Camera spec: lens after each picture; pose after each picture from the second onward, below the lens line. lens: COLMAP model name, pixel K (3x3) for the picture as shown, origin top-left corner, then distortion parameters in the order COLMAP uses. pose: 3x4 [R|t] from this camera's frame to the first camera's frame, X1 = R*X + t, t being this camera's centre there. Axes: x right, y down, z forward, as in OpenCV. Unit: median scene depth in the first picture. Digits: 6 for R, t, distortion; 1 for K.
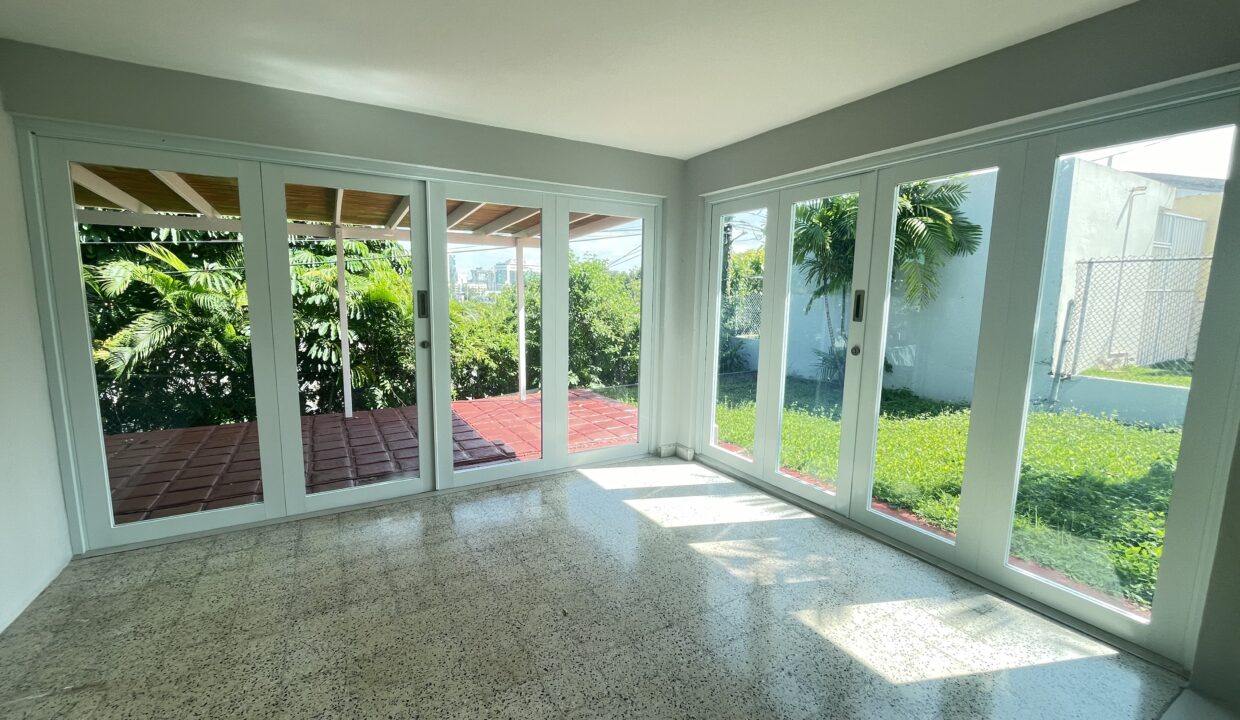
lens RADIAL K [[500.8, 0, 620.0], [0, 500.8, 360.0], [0, 0, 1]] dist [-0.000783, -0.000021]
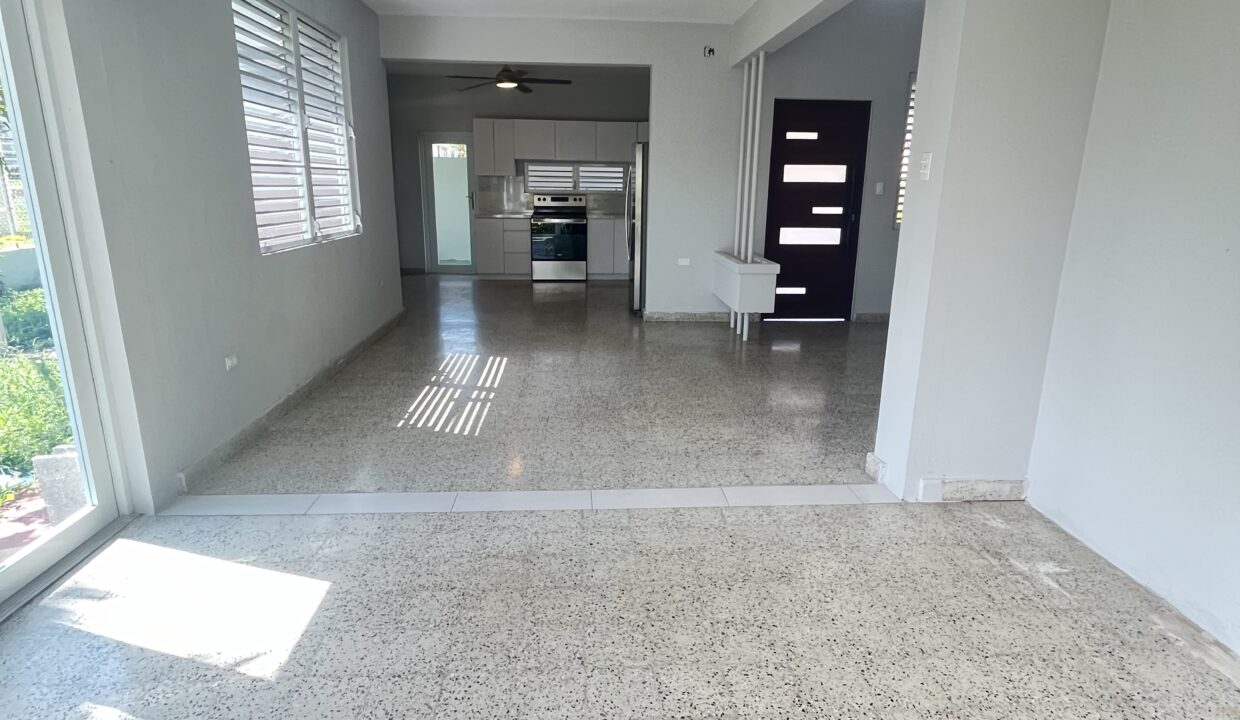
lens RADIAL K [[675.9, 0, 622.2], [0, 675.9, 355.0], [0, 0, 1]] dist [-0.003904, -0.000070]
pose [[-0.896209, -0.136831, 0.422002, -0.480585], [0.031052, 0.929564, 0.367350, -0.246231], [-0.442543, 0.342327, -0.828835, 1.763719]]
